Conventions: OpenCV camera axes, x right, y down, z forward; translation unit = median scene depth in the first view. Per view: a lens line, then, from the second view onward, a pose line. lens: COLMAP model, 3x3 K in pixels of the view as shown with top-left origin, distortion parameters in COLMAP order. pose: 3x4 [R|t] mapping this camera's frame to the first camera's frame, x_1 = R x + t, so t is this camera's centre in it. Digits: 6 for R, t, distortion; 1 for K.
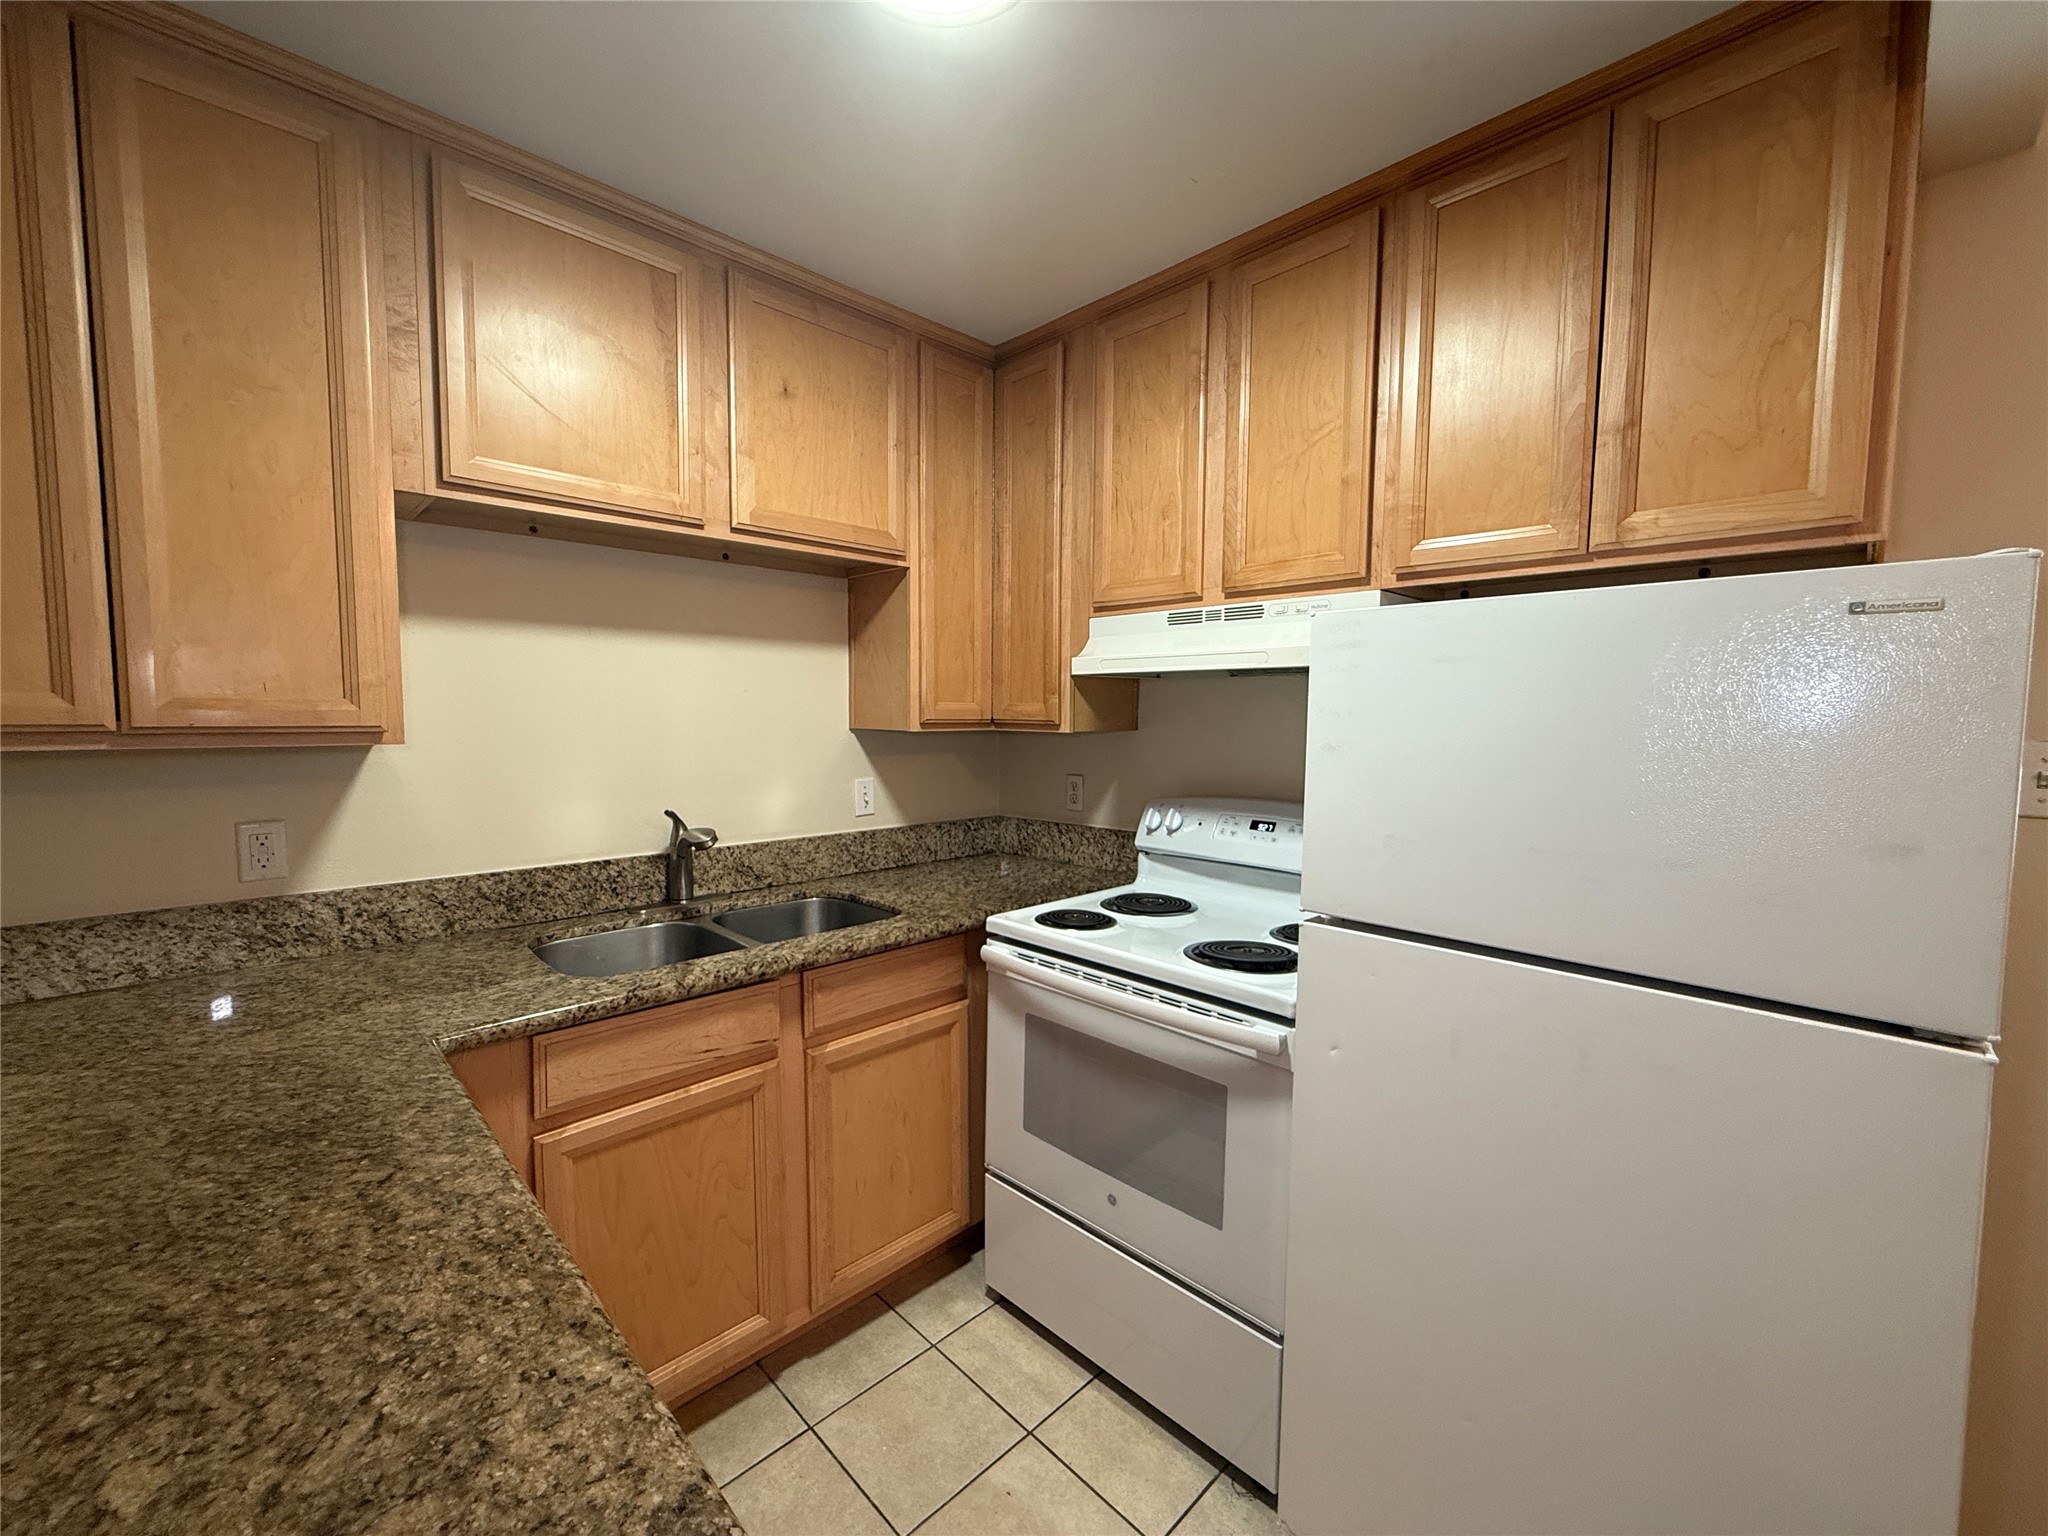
lens RADIAL K [[819.9, 0, 1029.1], [0, 819.9, 768.0], [0, 0, 1]] dist [0.001560, -0.000191]
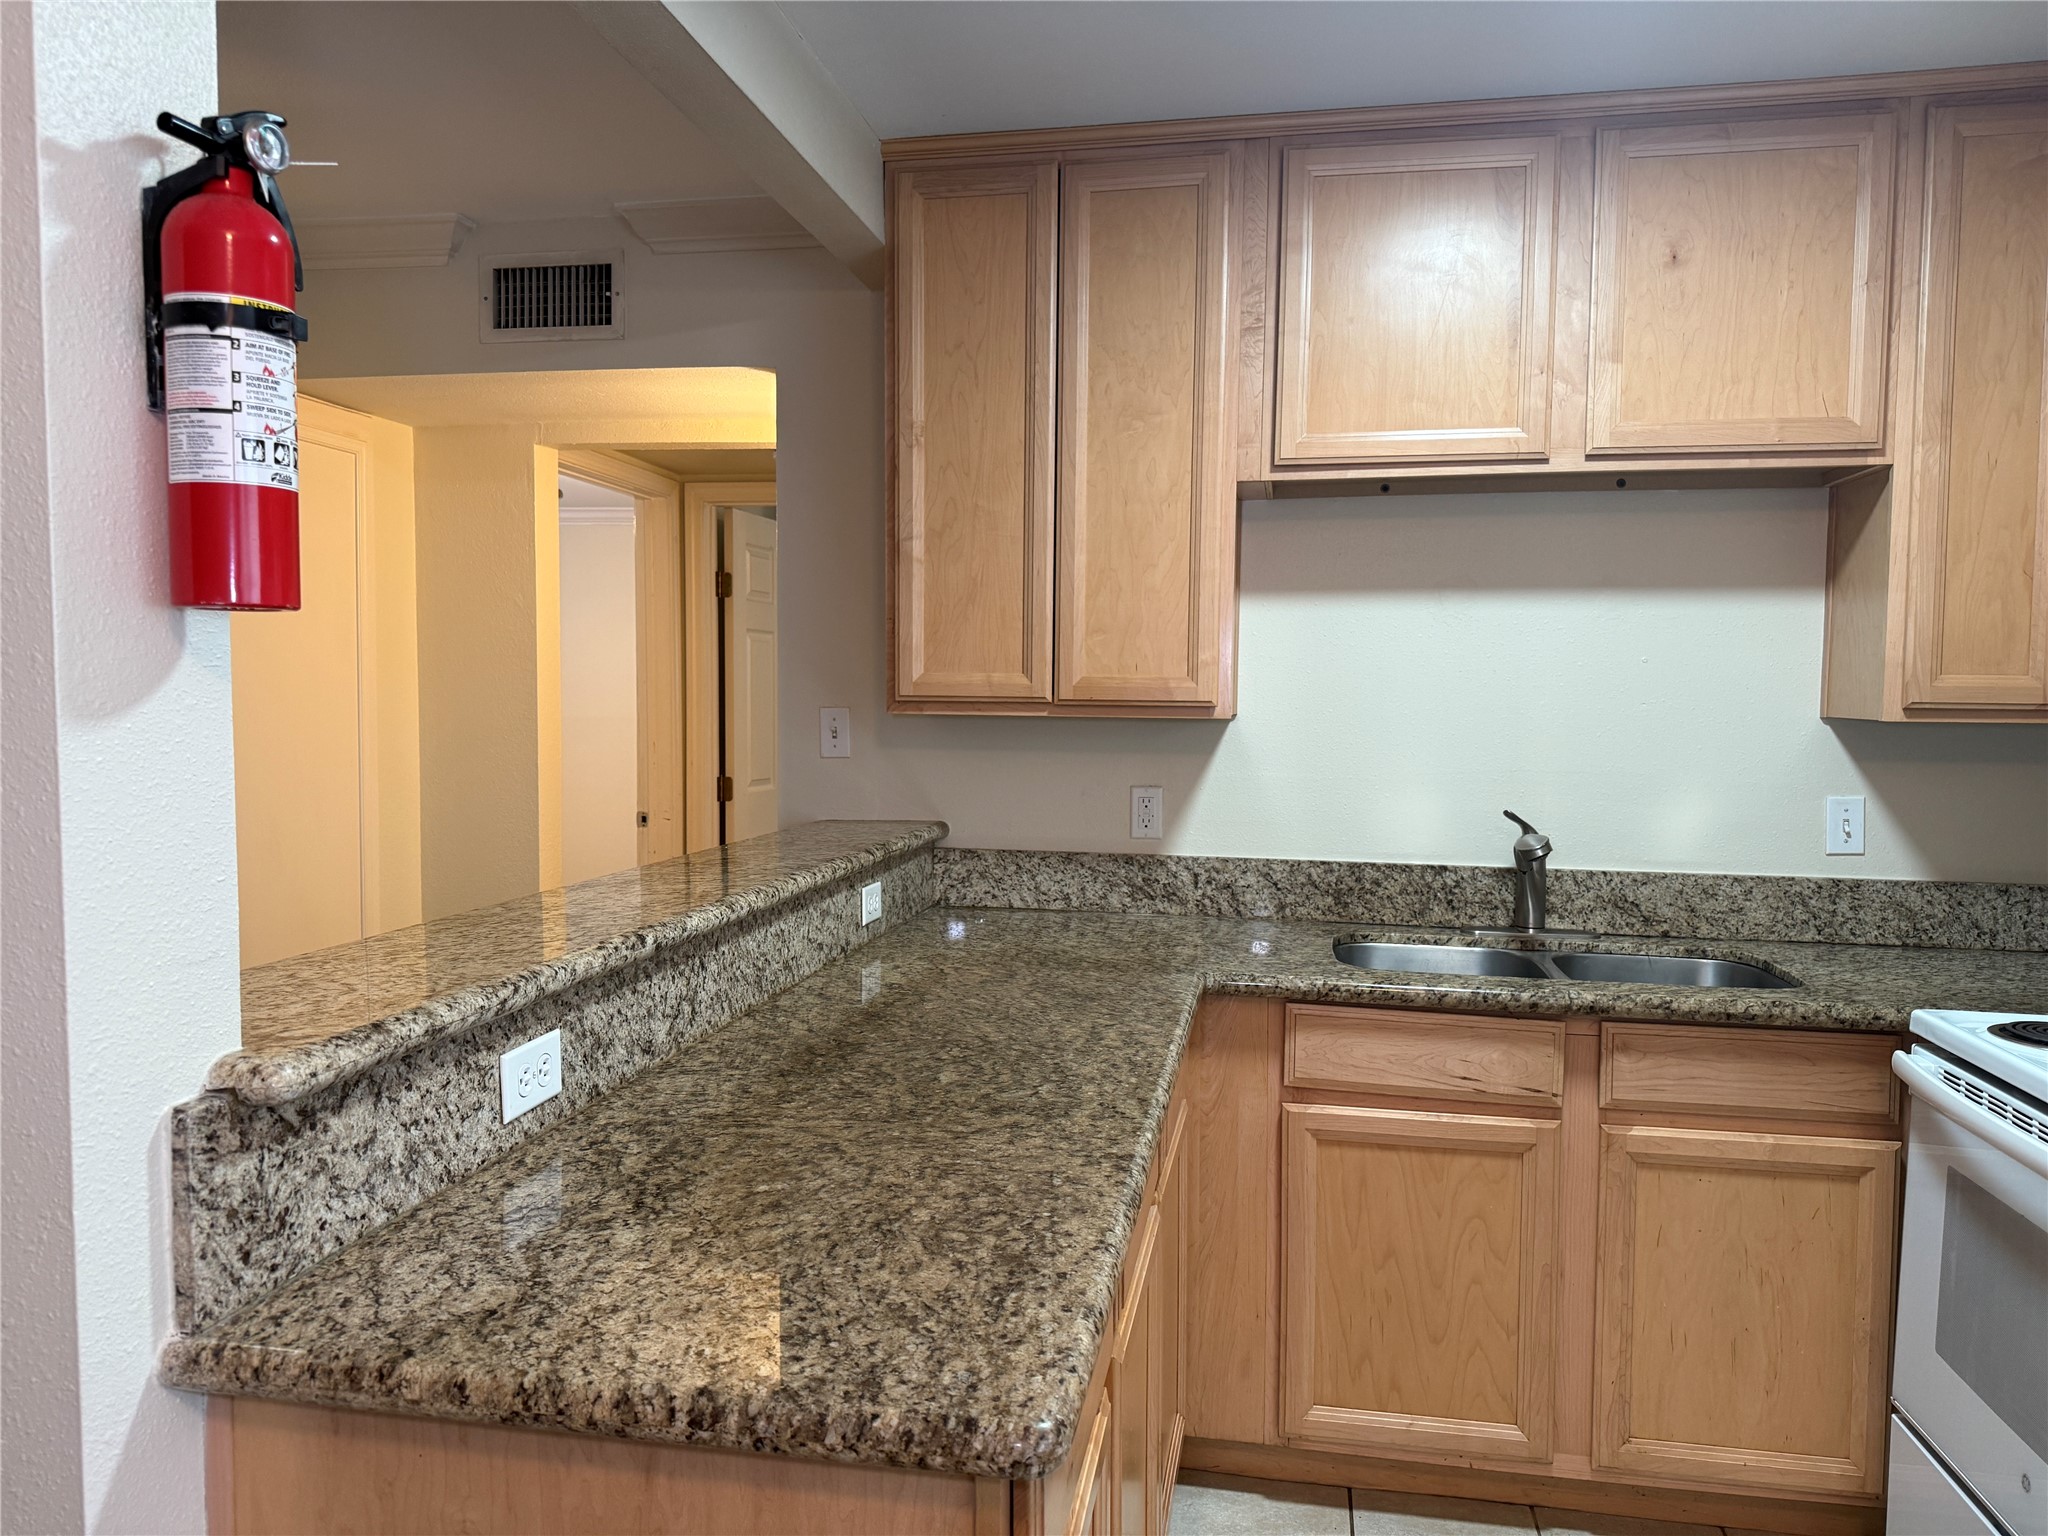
lens RADIAL K [[1419.0, 0, 1019.1], [0, 1419.0, 772.7], [0, 0, 1]] dist [0.069758, -0.086893]
pose [[0.575333, 0.047085, -0.816563, 0.473355], [-0.061528, 0.998004, 0.014196, 0.025461], [0.815602, 0.042074, 0.577082, -0.230843]]
